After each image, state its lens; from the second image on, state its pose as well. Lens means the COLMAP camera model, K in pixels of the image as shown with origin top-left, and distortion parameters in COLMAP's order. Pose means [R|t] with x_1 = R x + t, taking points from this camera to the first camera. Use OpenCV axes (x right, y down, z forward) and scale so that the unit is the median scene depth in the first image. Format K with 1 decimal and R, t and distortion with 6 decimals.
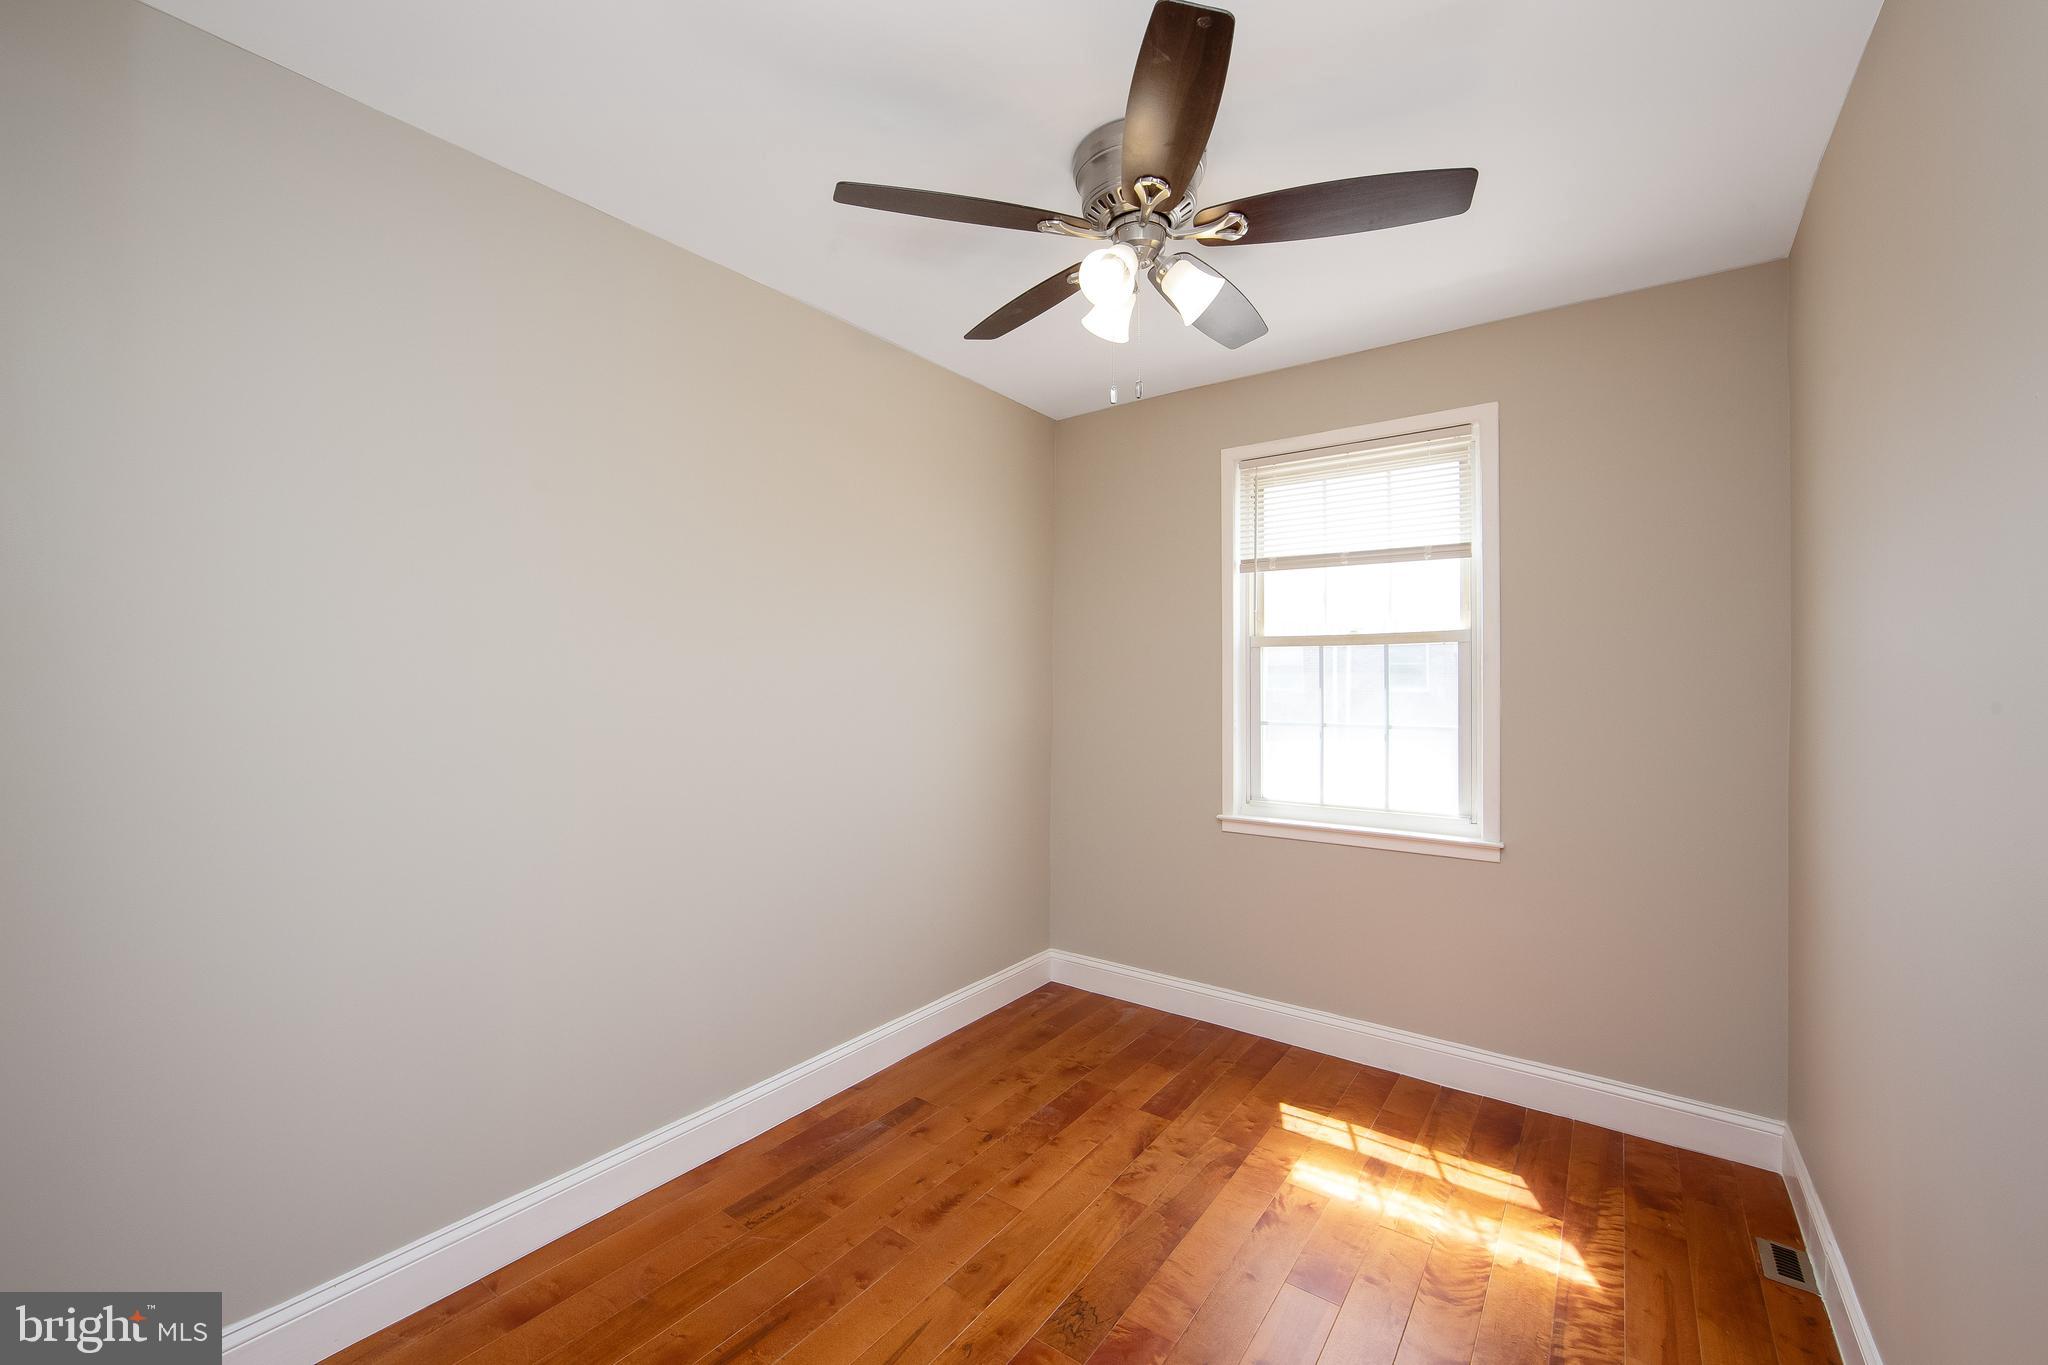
lens RADIAL K [[826.1, 0, 1021.9], [0, 826.1, 668.0], [0, 0, 1]] dist [-0.011113, 0.002203]
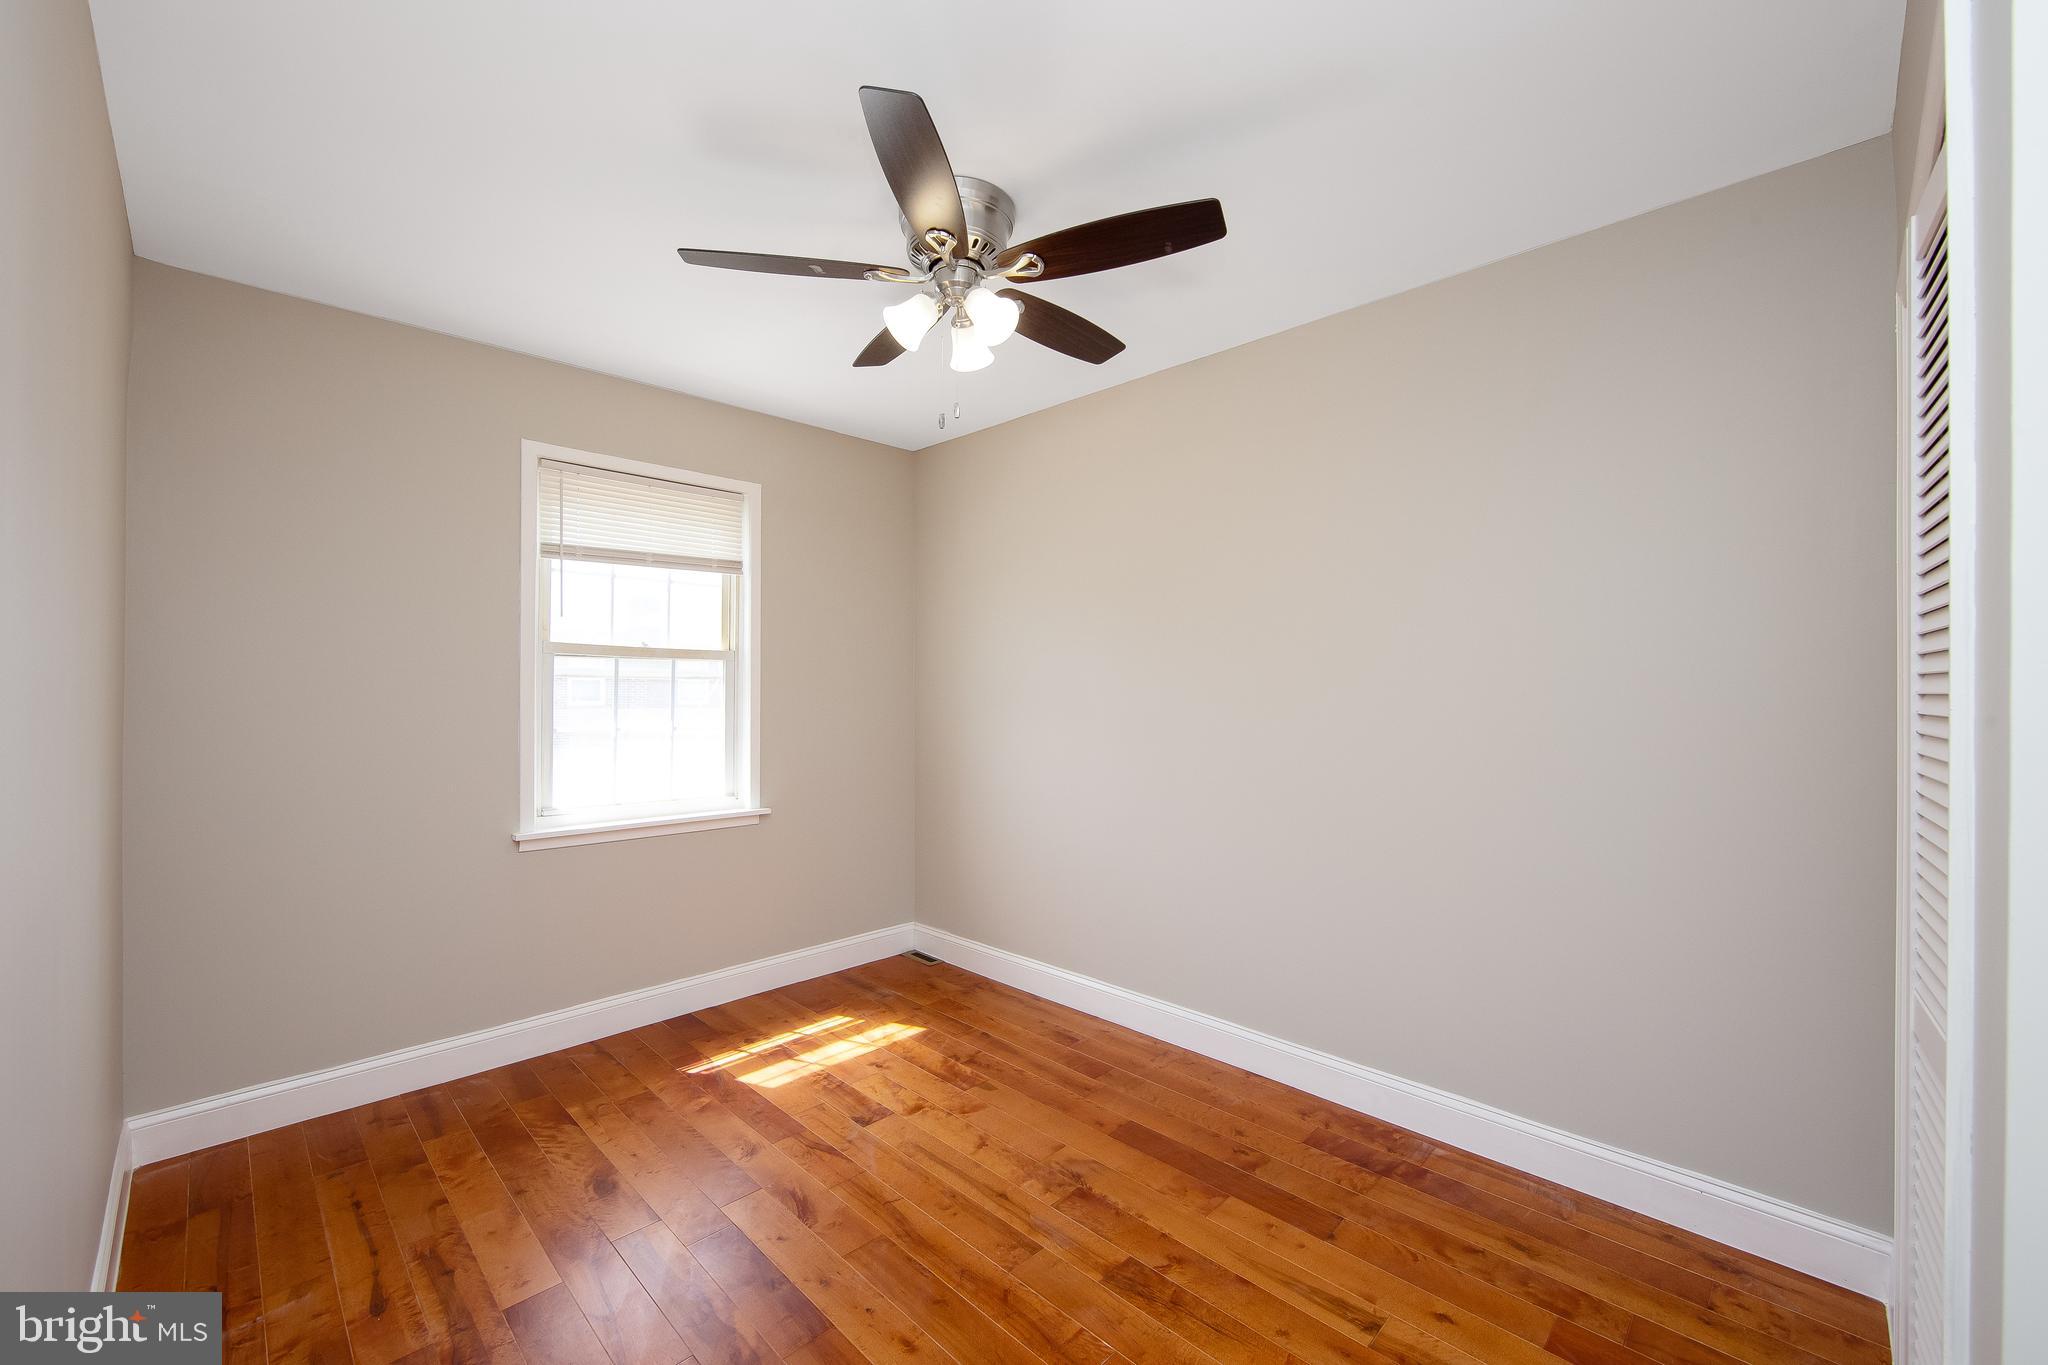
lens RADIAL K [[826.1, 0, 1026.8], [0, 826.1, 689.8], [0, 0, 1]] dist [-0.011113, 0.002203]
pose [[0.162453, -0.006664, 0.986694, -0.675799], [-0.013248, 0.999872, 0.008934, -0.000607], [-0.986627, -0.014524, 0.162343, 0.325921]]
